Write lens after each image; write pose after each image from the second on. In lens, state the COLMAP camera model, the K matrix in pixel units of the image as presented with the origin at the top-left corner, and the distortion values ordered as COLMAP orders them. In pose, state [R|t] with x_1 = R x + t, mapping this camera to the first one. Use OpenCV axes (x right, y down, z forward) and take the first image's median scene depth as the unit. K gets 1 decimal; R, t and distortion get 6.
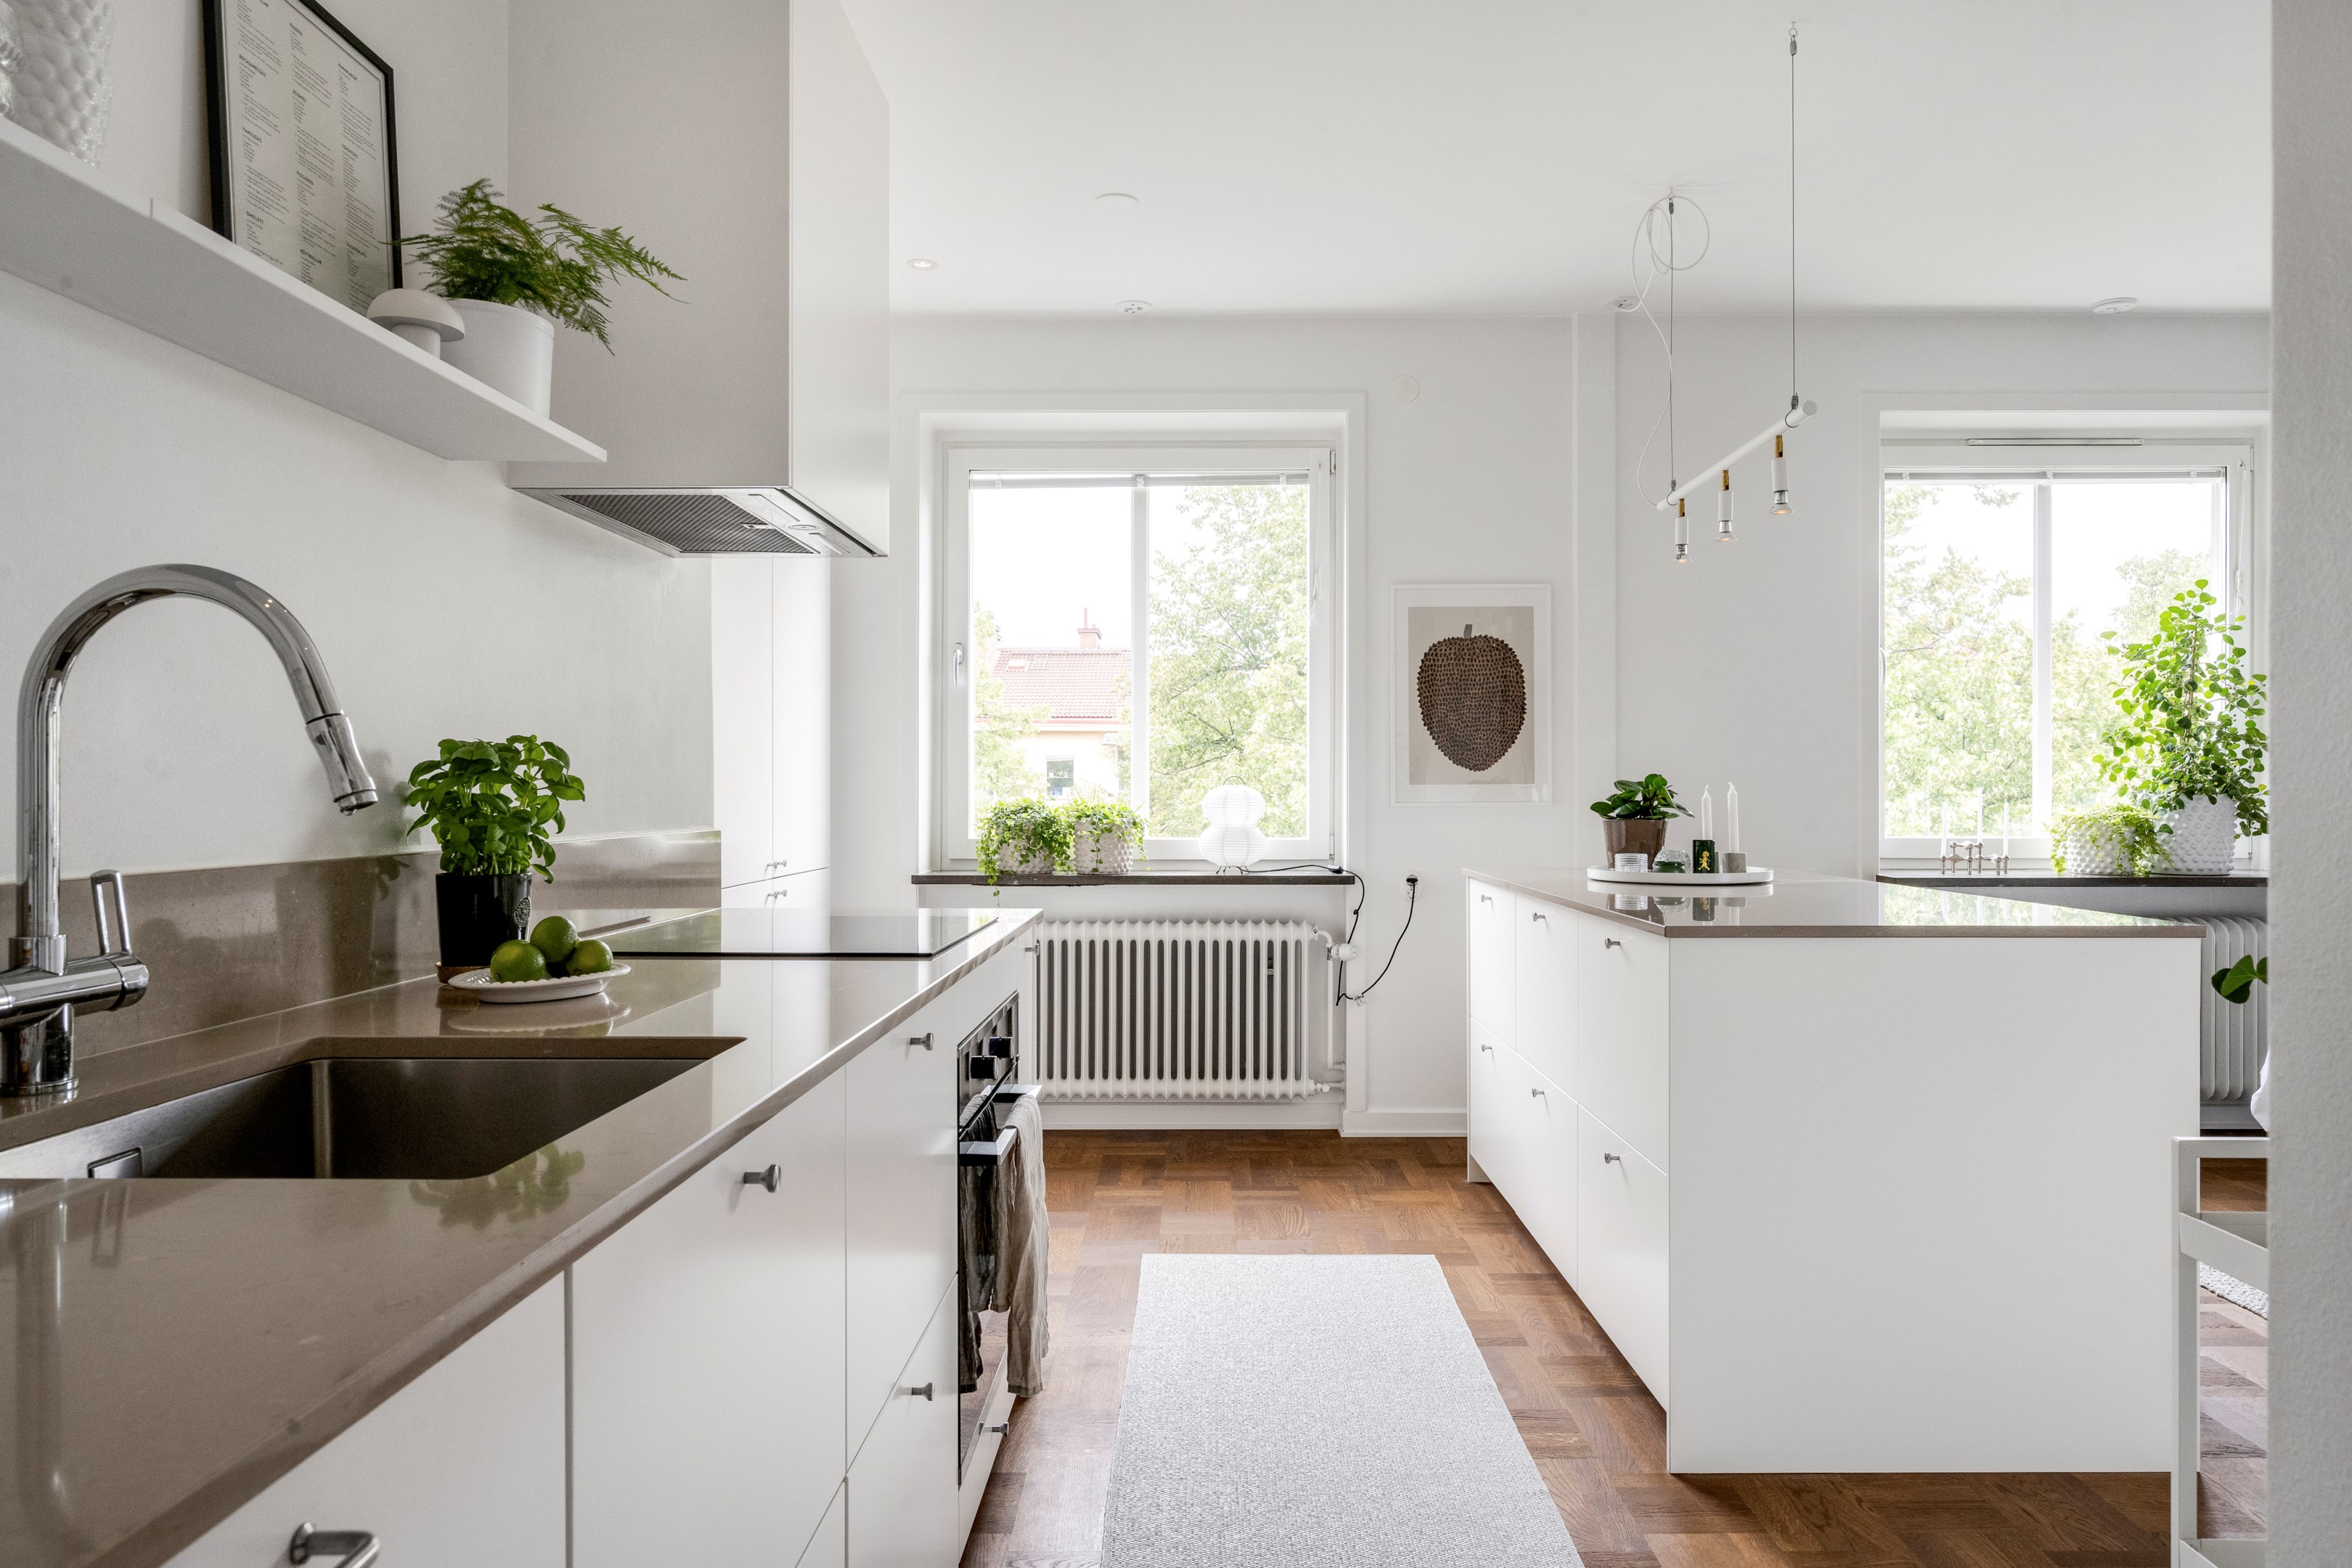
lens RADIAL K [[1491.9, 0, 1204.6], [0, 1491.9, 783.2], [0, 0, 1]] dist [-0.000978, -0.000284]
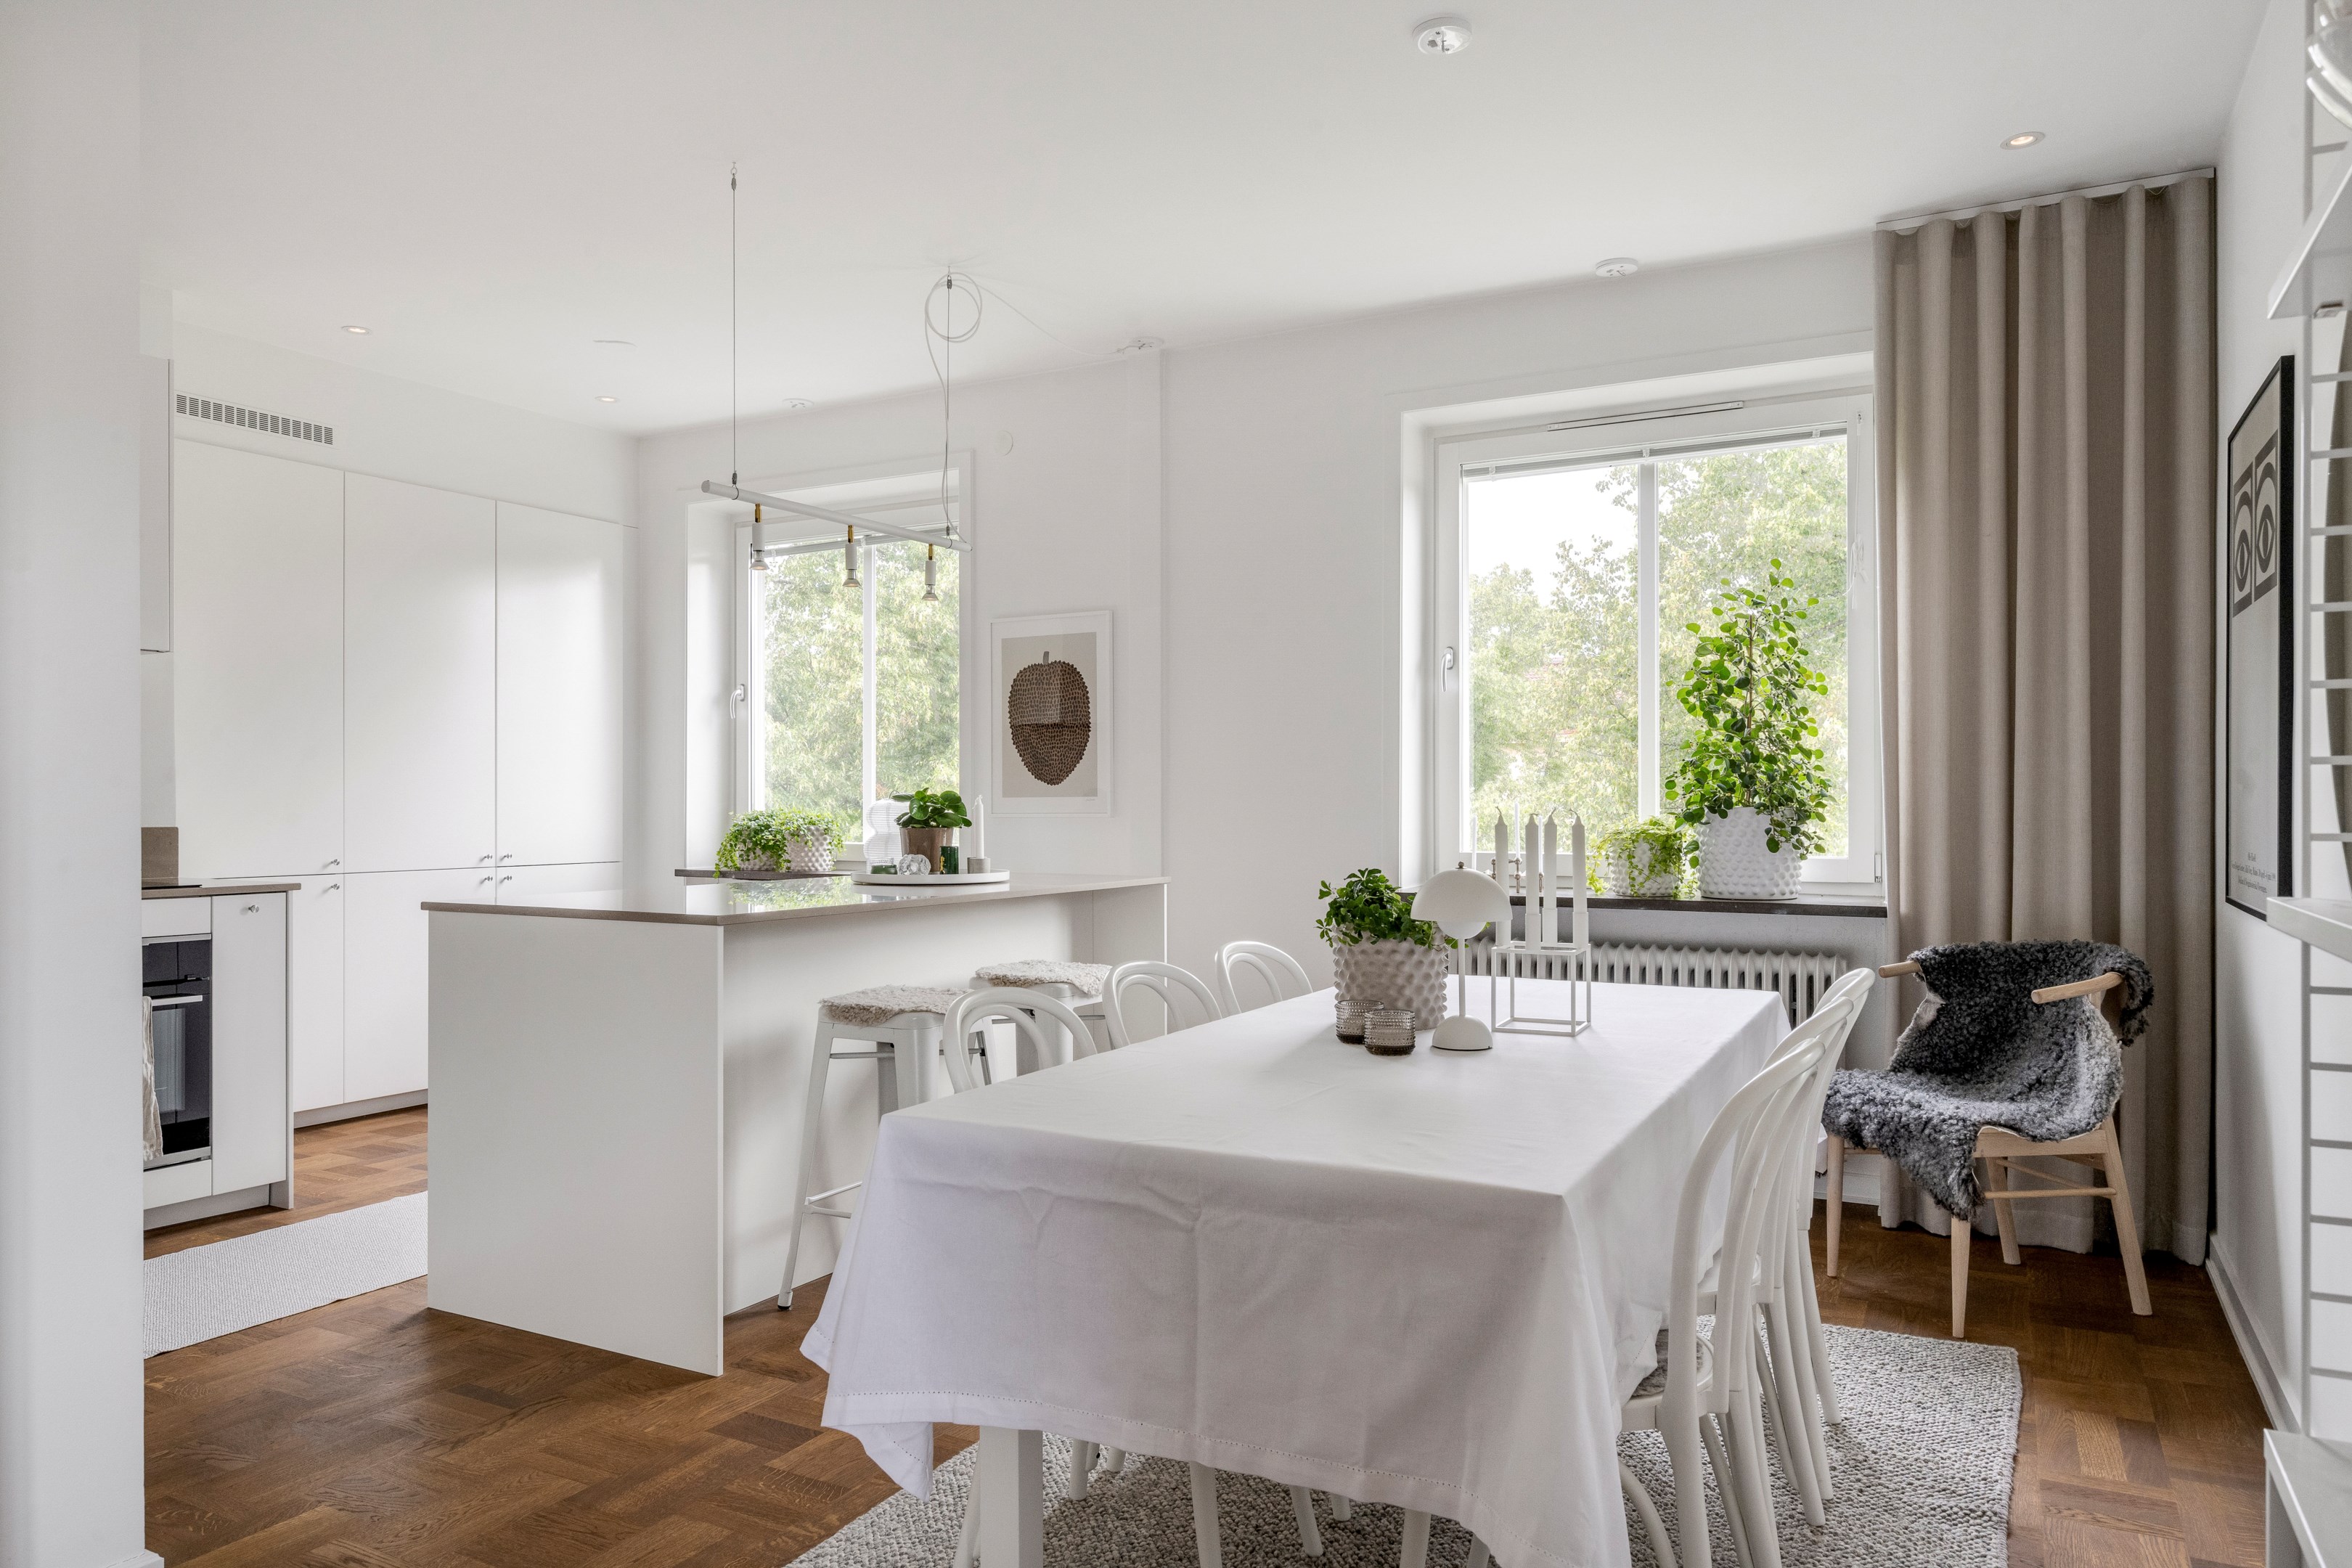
lens RADIAL K [[1491.9, 0, 1204.6], [0, 1491.9, 783.2], [0, 0, 1]] dist [-0.000978, -0.000284]
pose [[0.888615, -0.007408, -0.458593, 0.789930], [0.001889, 0.999920, -0.012493, 0.004287], [0.458649, 0.010235, 0.888559, 0.081557]]
